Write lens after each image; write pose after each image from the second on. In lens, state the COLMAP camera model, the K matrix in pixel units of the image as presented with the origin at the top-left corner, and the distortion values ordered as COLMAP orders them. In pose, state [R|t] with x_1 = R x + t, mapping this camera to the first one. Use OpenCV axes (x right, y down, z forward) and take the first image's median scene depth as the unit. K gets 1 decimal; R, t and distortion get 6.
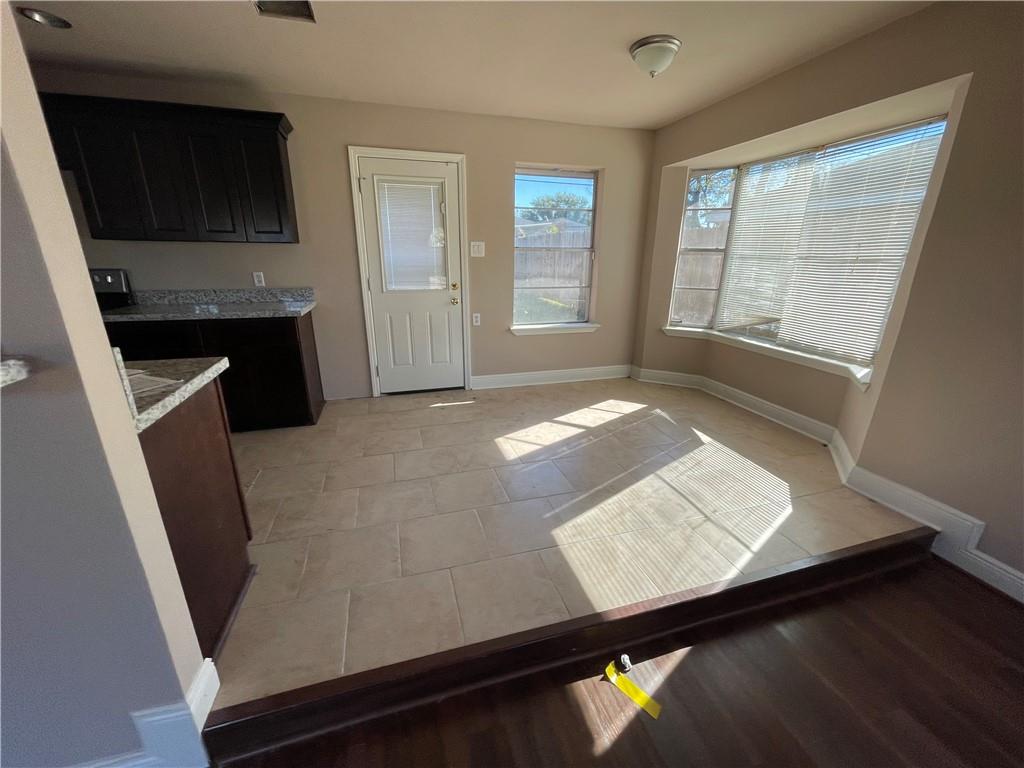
lens RADIAL K [[406.5, 0, 513.8], [0, 406.5, 388.9], [0, 0, 1]] dist [0.003231, -0.000369]
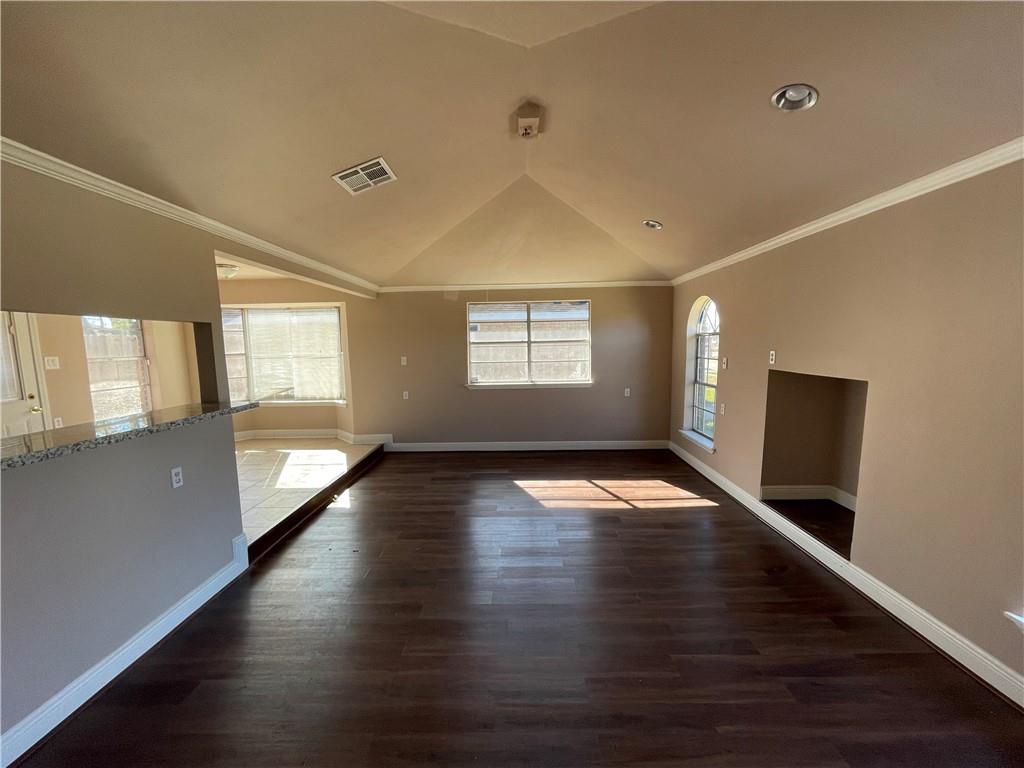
lens RADIAL K [[406.5, 0, 512.8], [0, 406.5, 388.3], [0, 0, 1]] dist [0.003231, -0.000369]
pose [[0.299540, -0.122314, 0.946211, -0.803618], [0.319345, 0.947397, 0.021373, 0.114552], [-0.899052, 0.295766, 0.322844, -0.517947]]
